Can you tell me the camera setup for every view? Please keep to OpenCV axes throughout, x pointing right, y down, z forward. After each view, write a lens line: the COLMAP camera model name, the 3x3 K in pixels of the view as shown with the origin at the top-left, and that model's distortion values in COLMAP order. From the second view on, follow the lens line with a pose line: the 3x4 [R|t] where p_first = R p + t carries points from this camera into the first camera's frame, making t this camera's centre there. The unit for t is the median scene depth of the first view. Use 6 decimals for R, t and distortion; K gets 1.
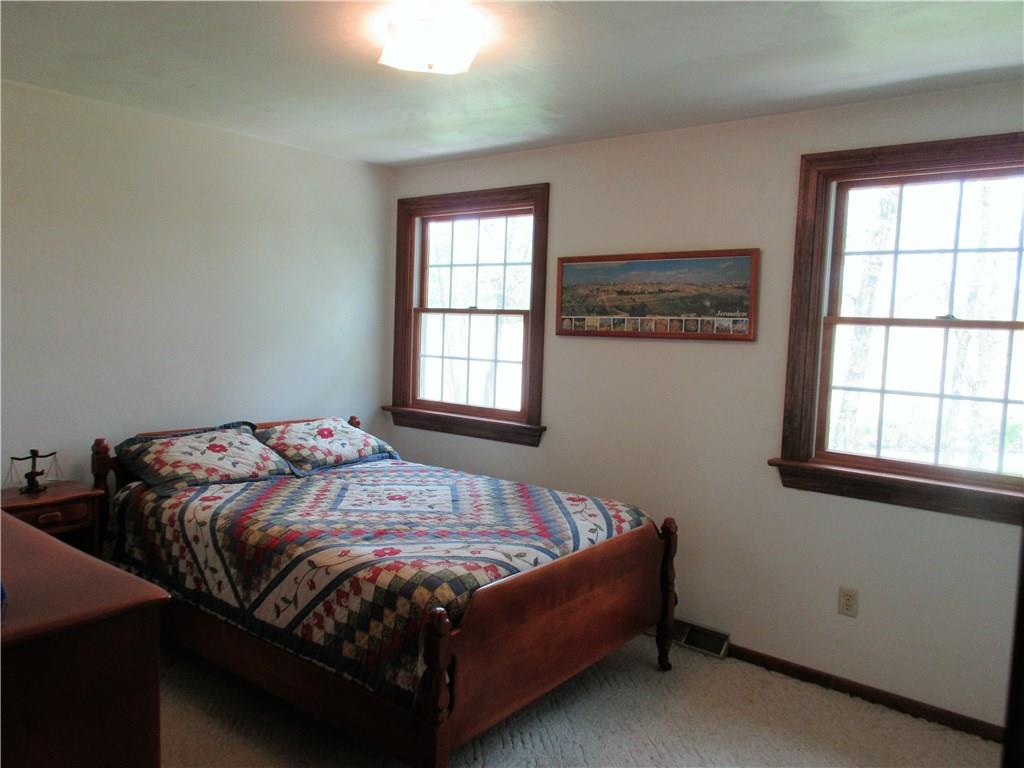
lens RADIAL K [[773.5, 0, 512.0], [0, 773.5, 384.0], [0, 0, 1]] dist [0.001836, -0.001073]
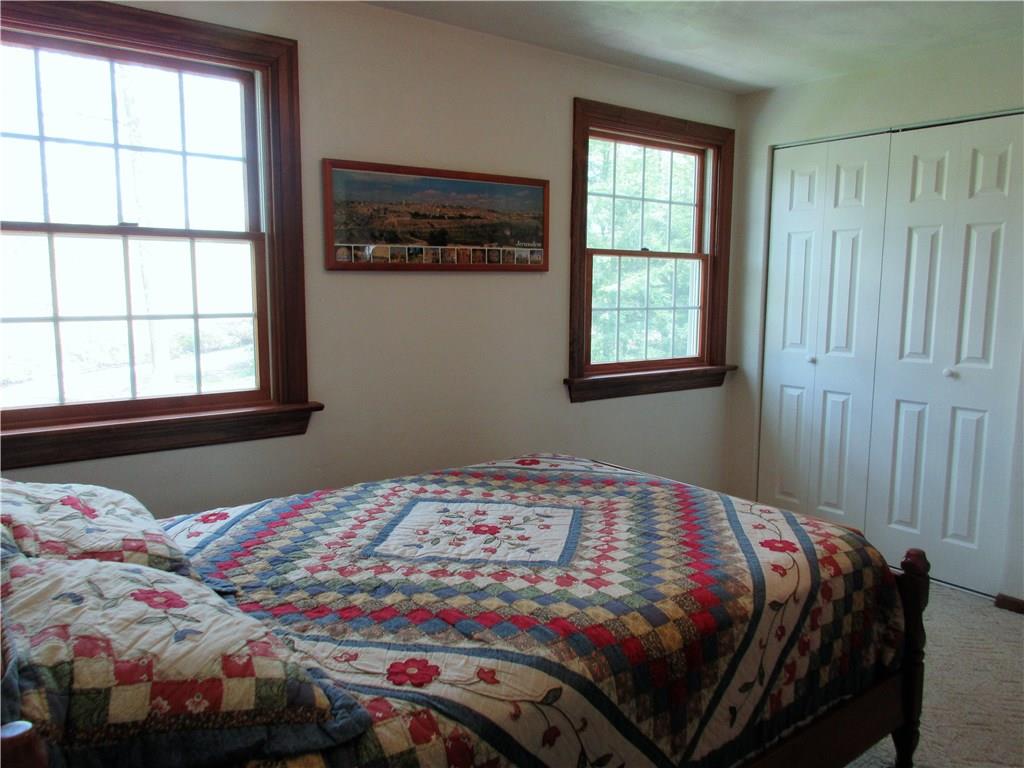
lens RADIAL K [[773.5, 0, 512.0], [0, 773.5, 384.0], [0, 0, 1]] dist [0.001836, -0.001073]
pose [[0.227927, -0.162329, 0.960051, -0.678334], [0.074591, 0.986018, 0.149011, -0.060517], [-0.970817, 0.037648, 0.236849, 0.758127]]
